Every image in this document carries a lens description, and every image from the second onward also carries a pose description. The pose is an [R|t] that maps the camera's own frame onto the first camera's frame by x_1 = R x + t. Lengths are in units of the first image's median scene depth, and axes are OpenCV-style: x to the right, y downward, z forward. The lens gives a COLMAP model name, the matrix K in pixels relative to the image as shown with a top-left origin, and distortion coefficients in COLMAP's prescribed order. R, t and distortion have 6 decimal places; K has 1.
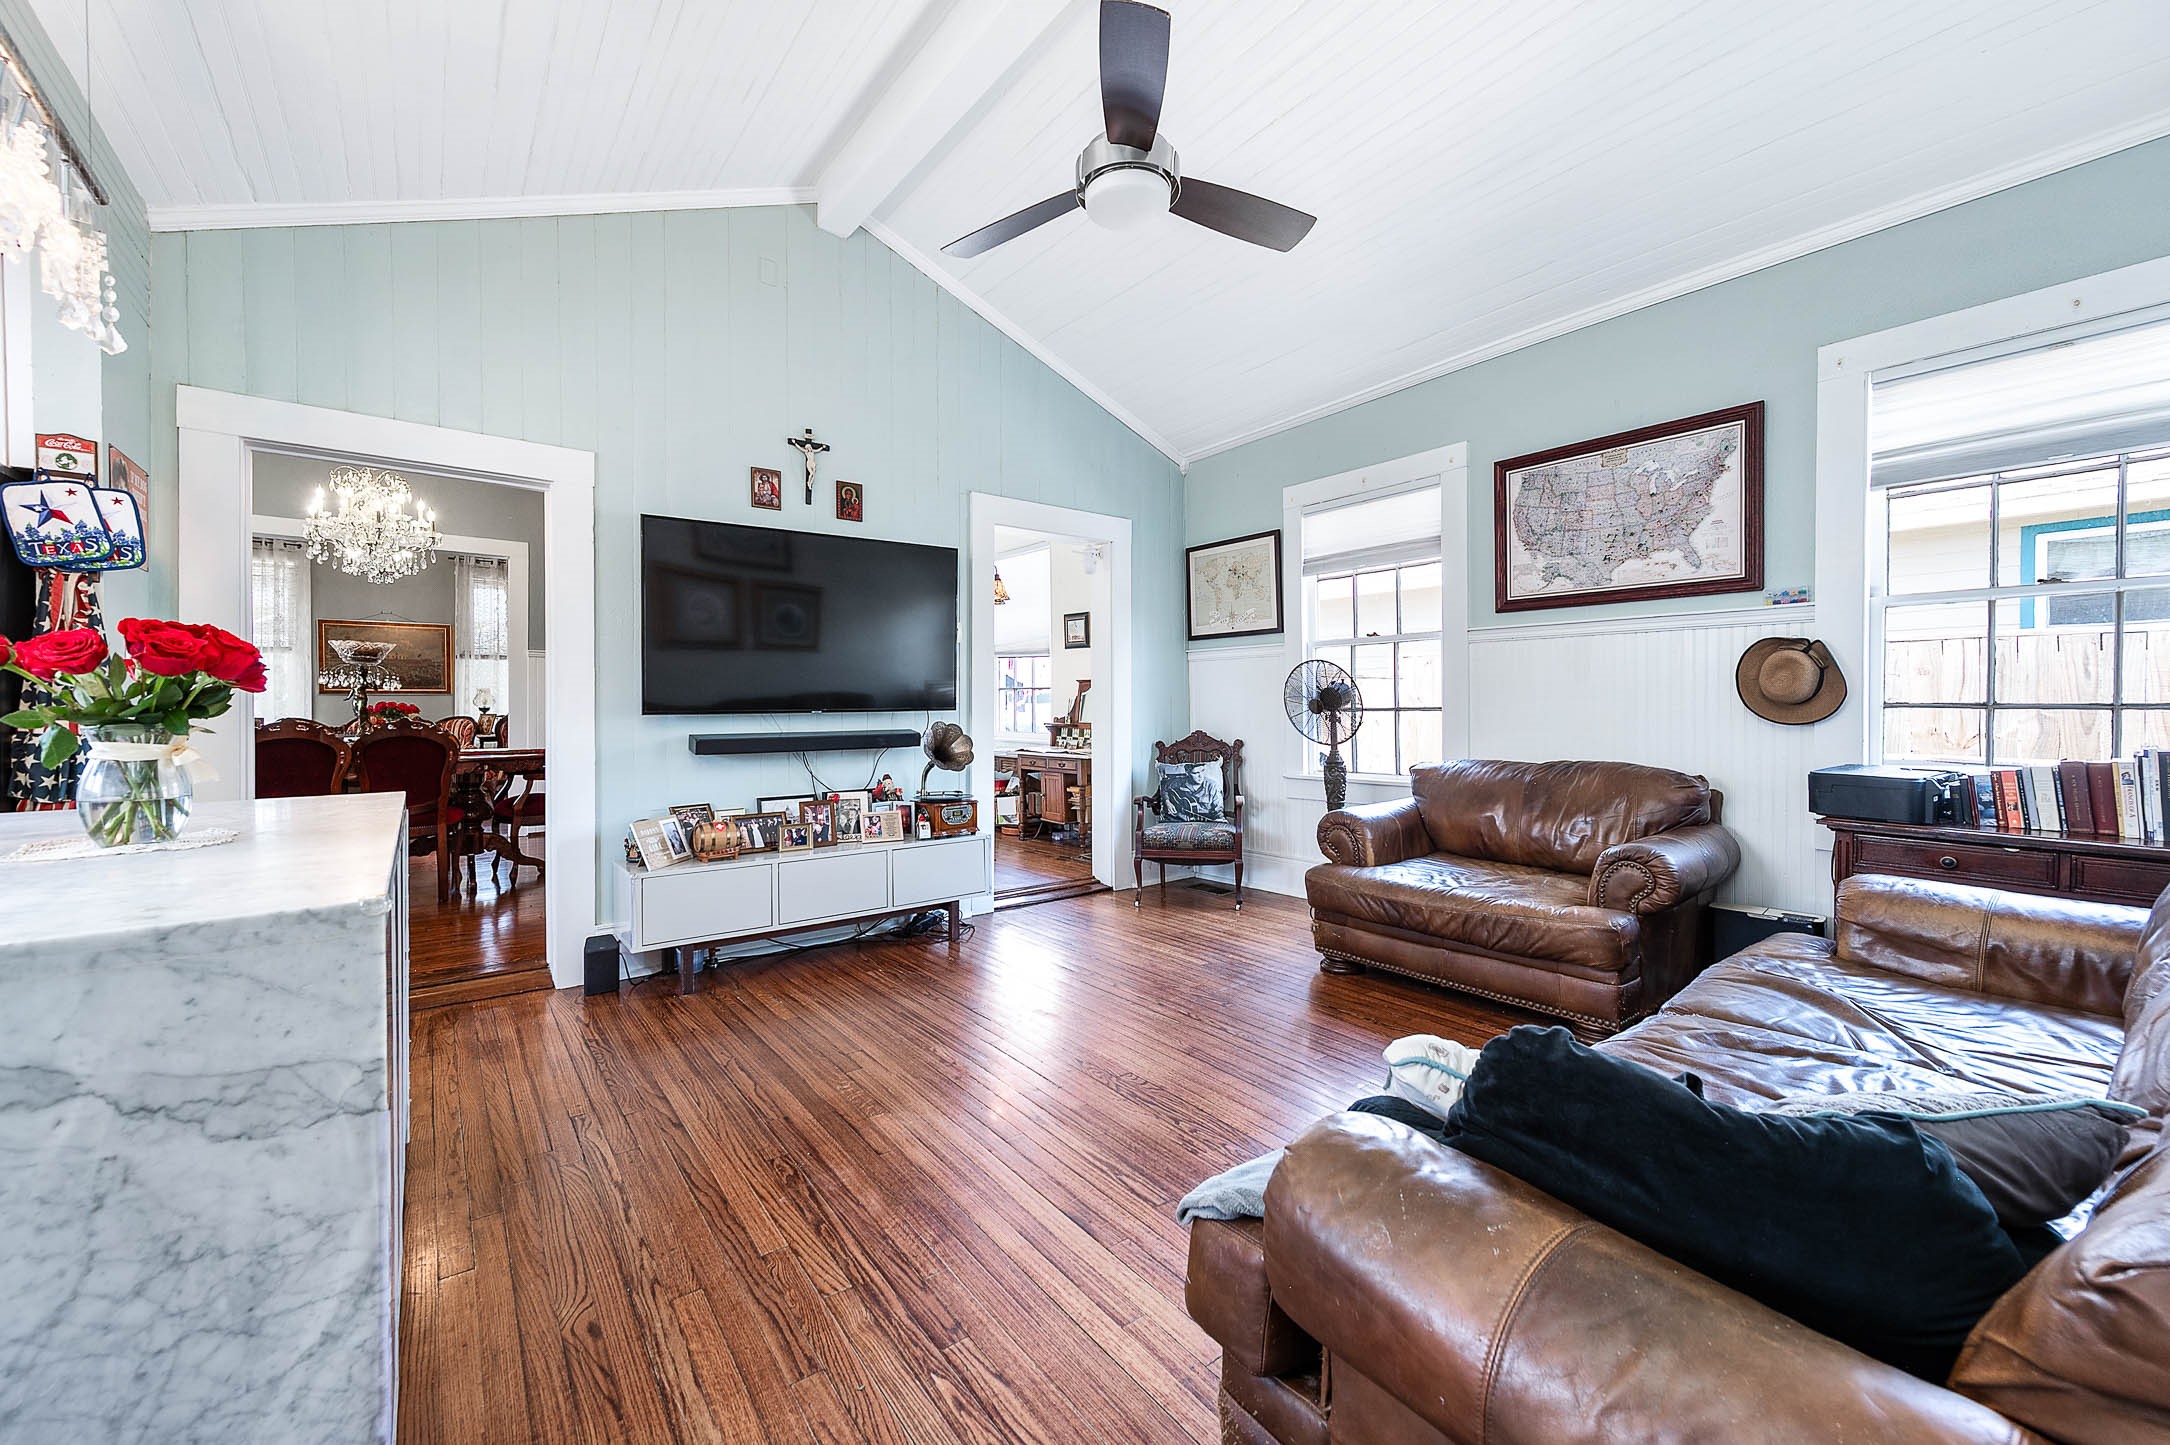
lens RADIAL K [[840.6, 0, 1086.9], [0, 840.6, 704.4], [0, 0, 1]] dist [-0.001085, -0.000165]
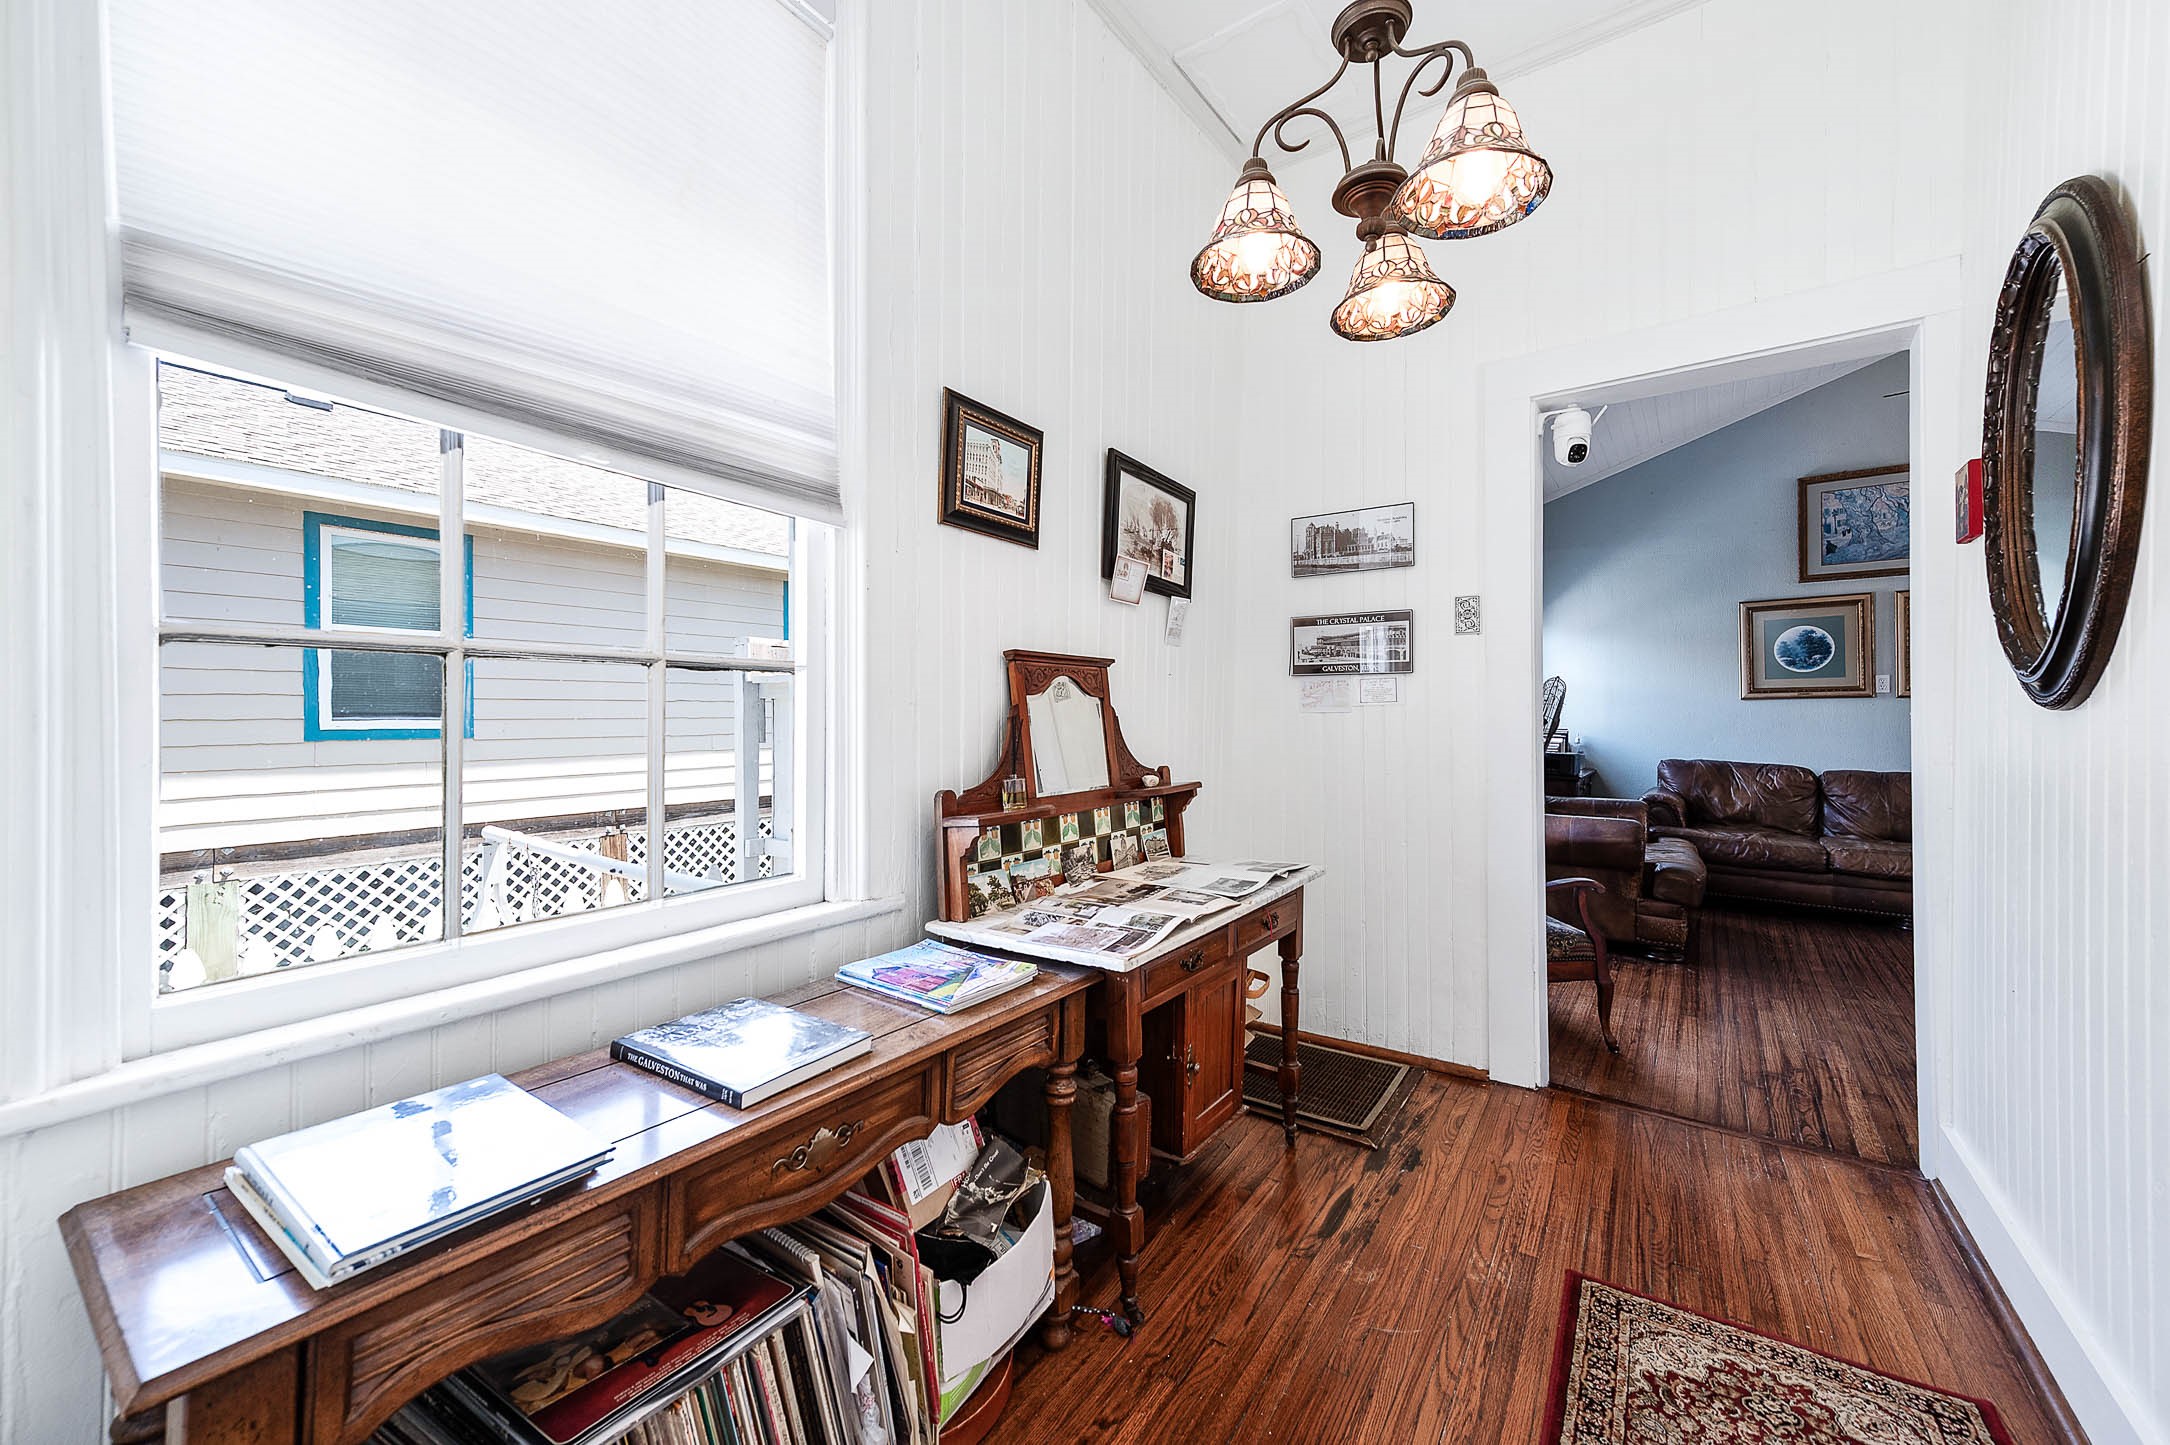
lens RADIAL K [[840.6, 0, 1086.9], [0, 840.6, 704.4], [0, 0, 1]] dist [-0.001085, -0.000165]
pose [[-0.294888, 0.008432, 0.955495, -0.290861], [0.013922, 0.999893, -0.004527, -0.009251], [-0.955430, 0.011967, -0.294974, 1.064107]]
